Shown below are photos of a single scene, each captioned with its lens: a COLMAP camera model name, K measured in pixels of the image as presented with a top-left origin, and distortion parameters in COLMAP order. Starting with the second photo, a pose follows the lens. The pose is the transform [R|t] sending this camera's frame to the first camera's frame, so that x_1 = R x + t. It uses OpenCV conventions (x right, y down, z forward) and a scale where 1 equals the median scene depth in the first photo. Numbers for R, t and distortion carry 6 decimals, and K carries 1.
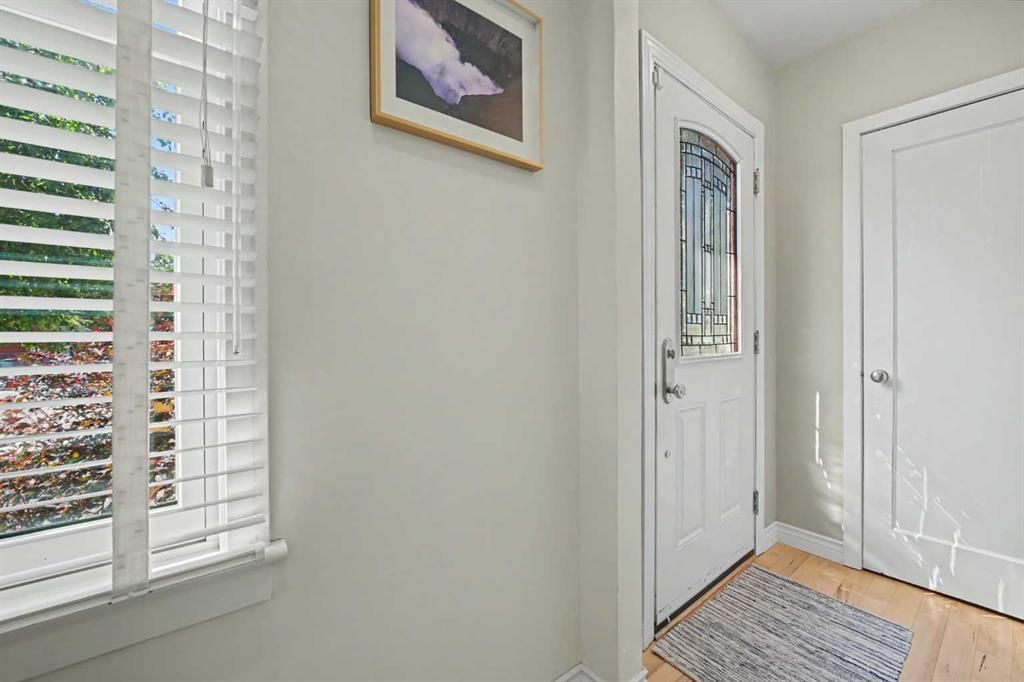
lens RADIAL K [[416.2, 0, 510.6], [0, 416.2, 340.0], [0, 0, 1]] dist [-0.011677, -0.000746]
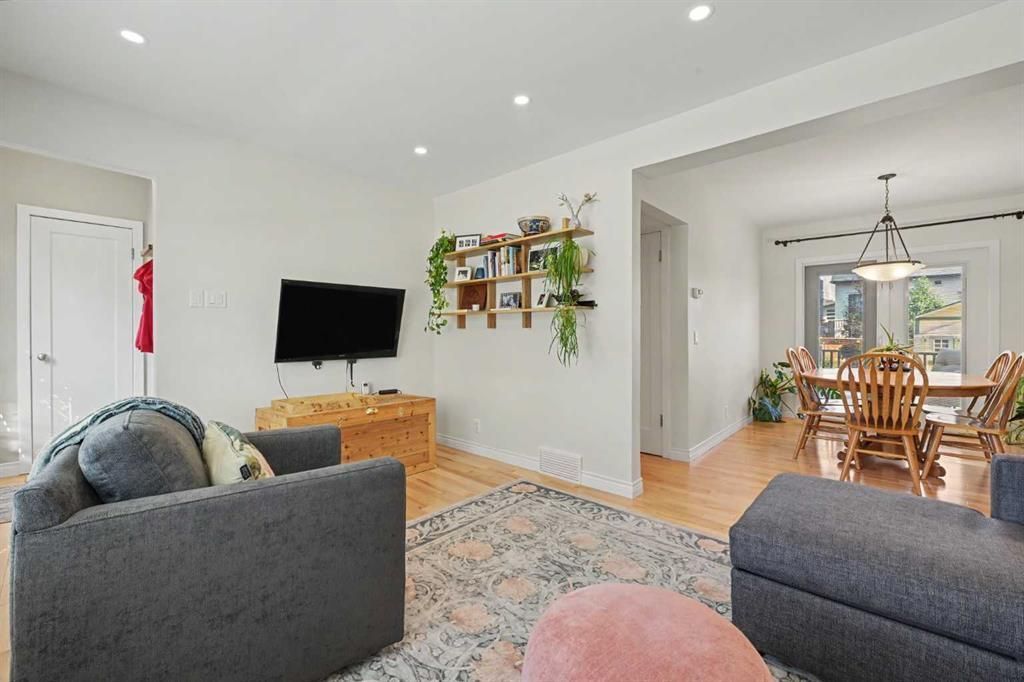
lens RADIAL K [[420.2, 0, 517.0], [0, 420.2, 336.8], [0, 0, 1]] dist [-0.003199, -0.000477]
pose [[-0.172918, -0.006864, 0.984912, -1.497286], [0.003802, 0.999964, 0.007637, -0.006082], [-0.984929, 0.005066, -0.172886, -0.844626]]
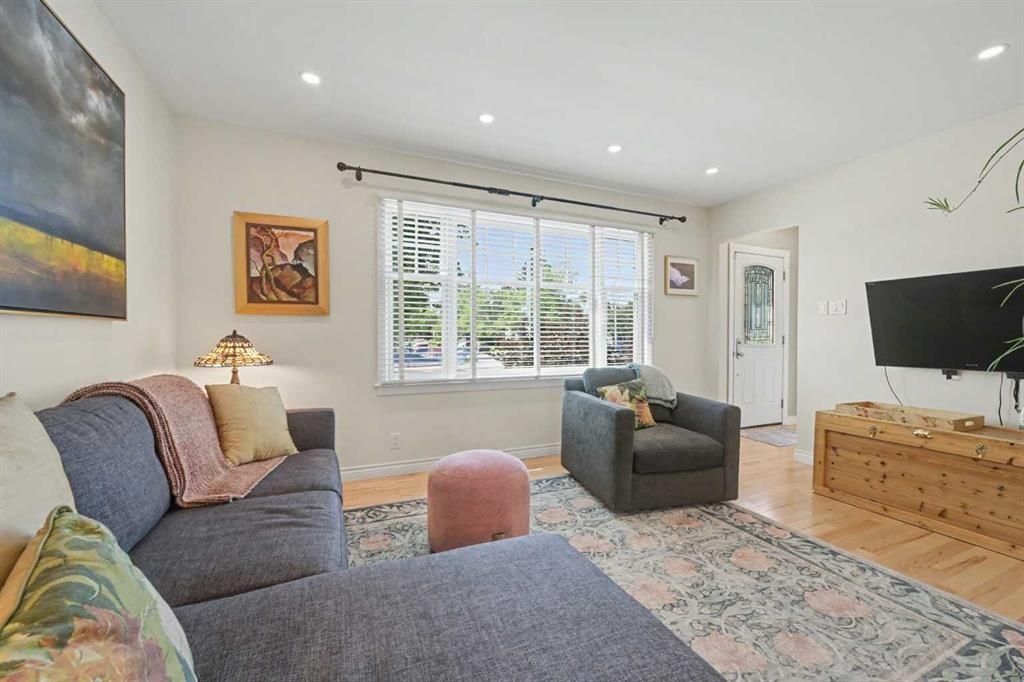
lens RADIAL K [[416.2, 0, 510.6], [0, 416.2, 340.0], [0, 0, 1]] dist [-0.011677, -0.000746]
pose [[0.965879, 0.008684, -0.258850, -0.473301], [-0.008281, 0.999962, 0.002648, 0.017465], [0.258863, -0.000414, 0.965914, -2.457825]]
